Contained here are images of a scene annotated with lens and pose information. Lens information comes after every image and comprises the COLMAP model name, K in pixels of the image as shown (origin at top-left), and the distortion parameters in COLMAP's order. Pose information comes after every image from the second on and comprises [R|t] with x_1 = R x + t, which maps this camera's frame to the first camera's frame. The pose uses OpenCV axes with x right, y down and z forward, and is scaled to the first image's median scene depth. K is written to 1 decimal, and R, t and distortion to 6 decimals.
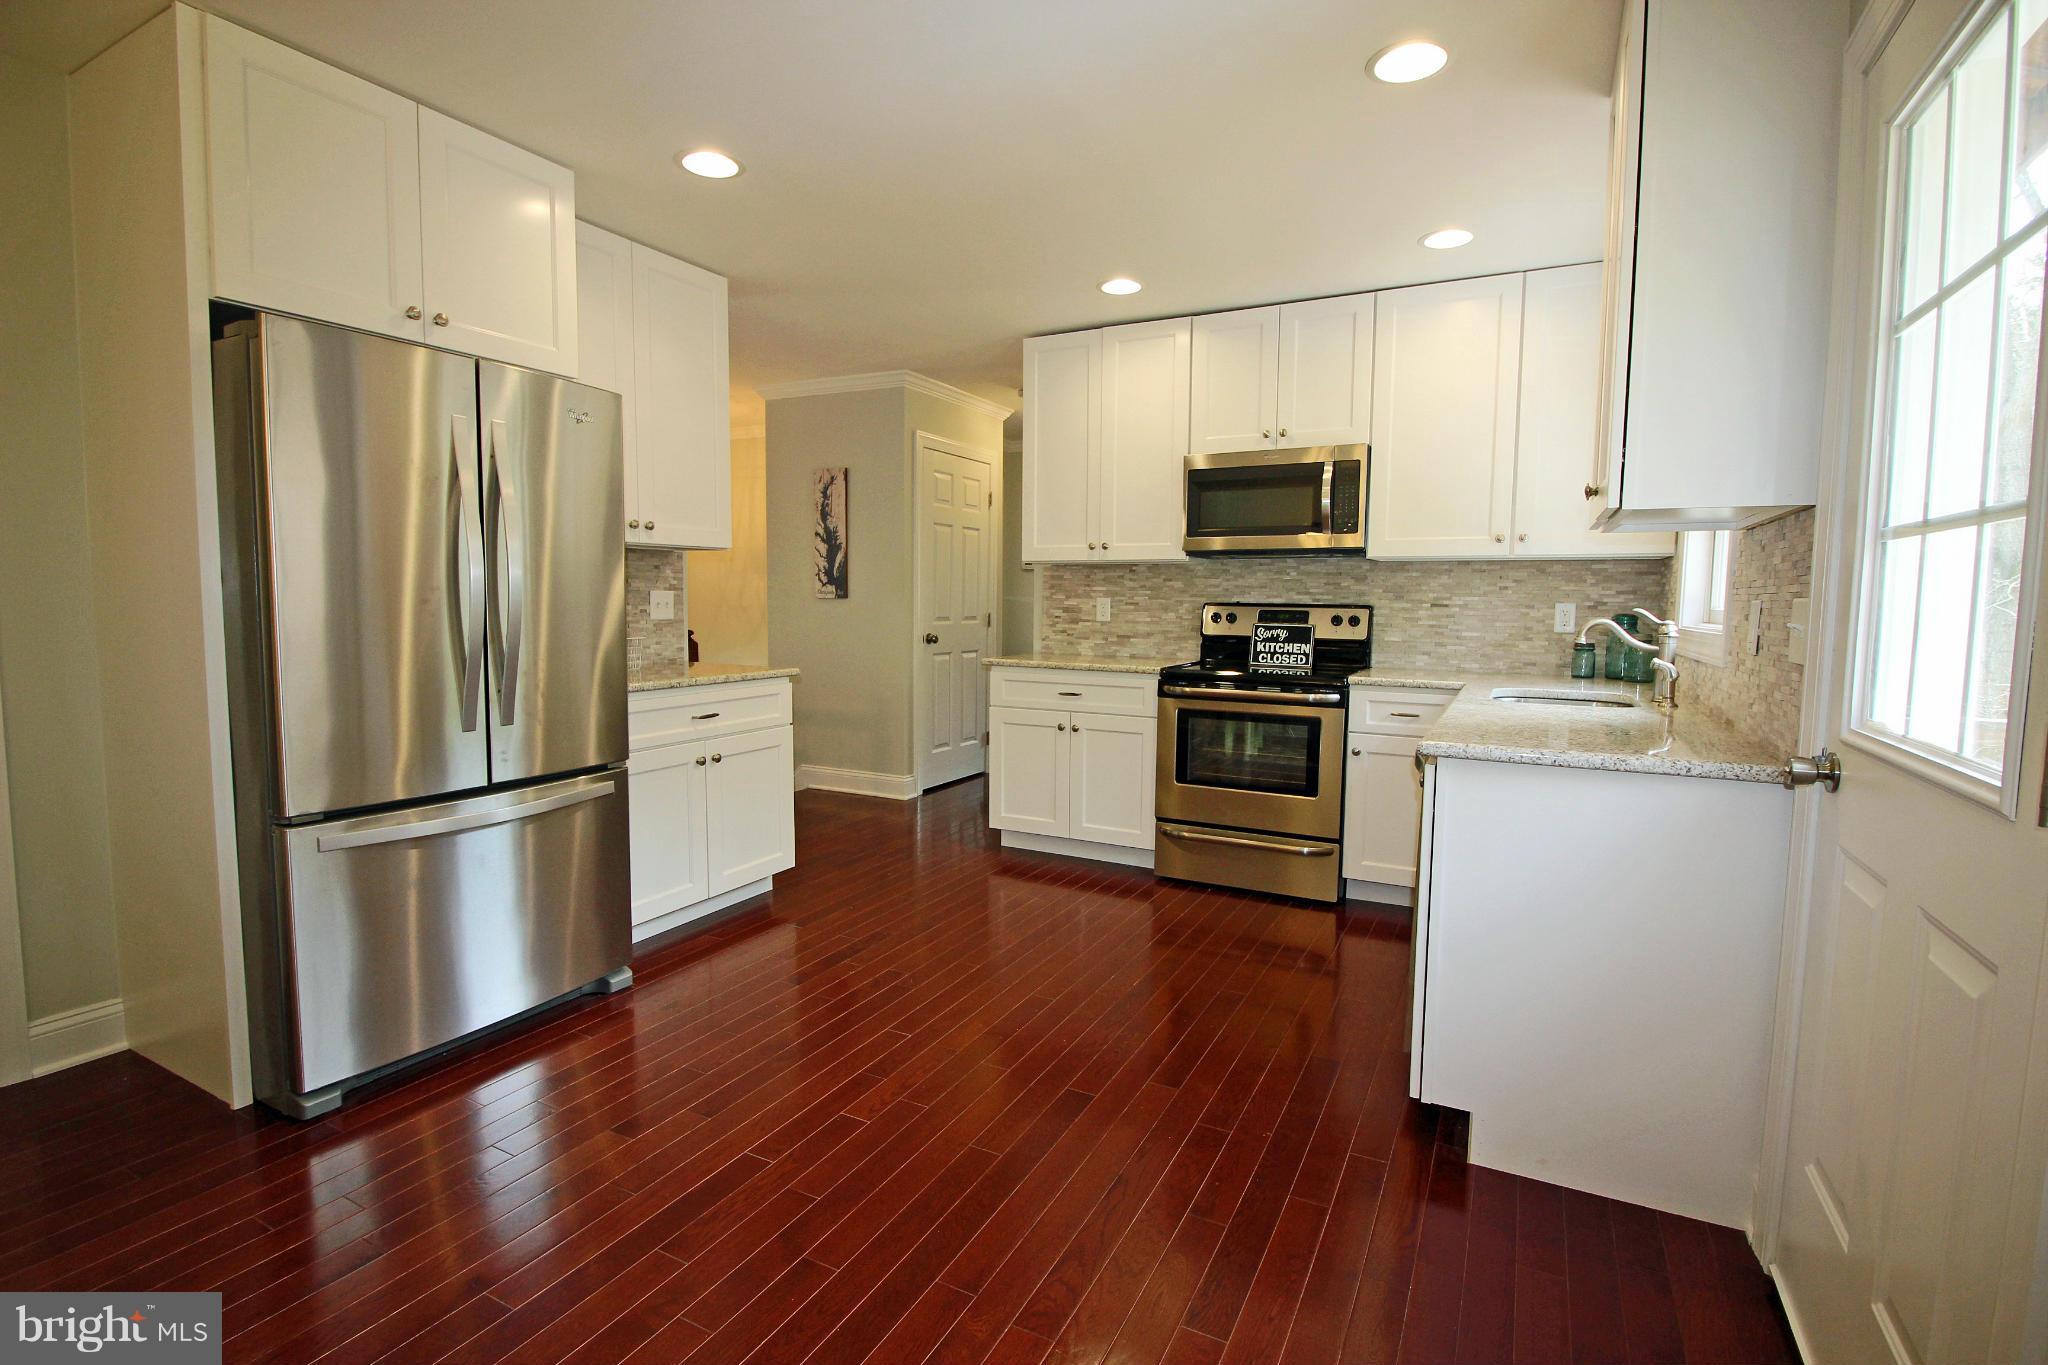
lens RADIAL K [[946.7, 0, 1029.1], [0, 946.7, 675.1], [0, 0, 1]] dist [-0.003350, -0.000353]
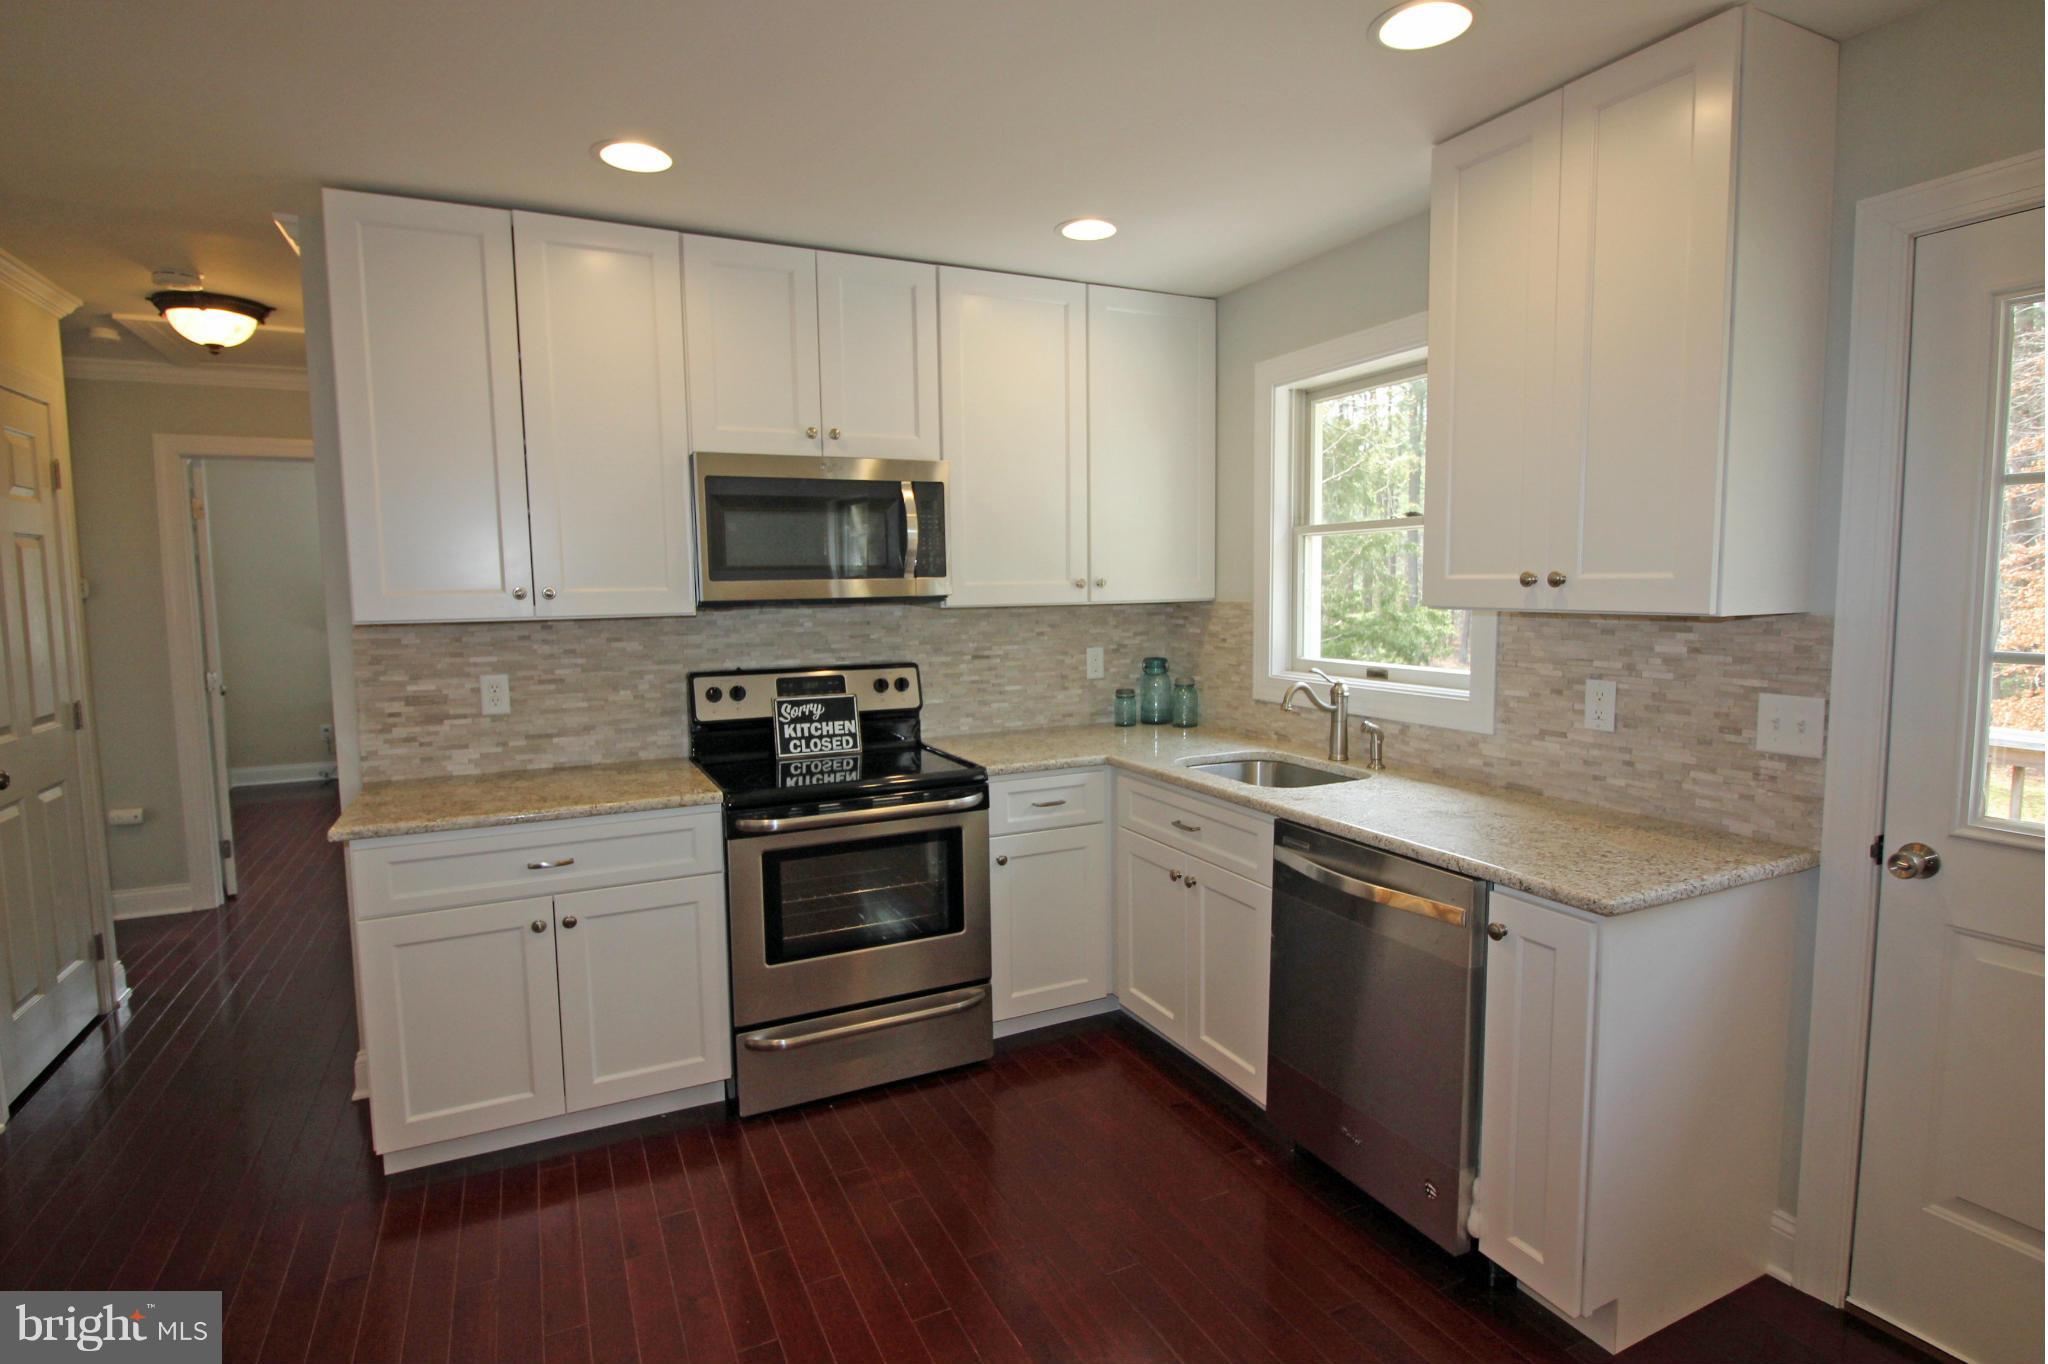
lens RADIAL K [[1027.3, 0, 1018.8], [0, 1027.3, 668.0], [0, 0, 1]] dist [-0.003816, -0.001026]
pose [[0.593846, -0.087406, 0.799817, -0.267872], [0.085608, 0.995303, 0.045207, -0.098884], [-0.800011, 0.041624, 0.598539, 0.413091]]
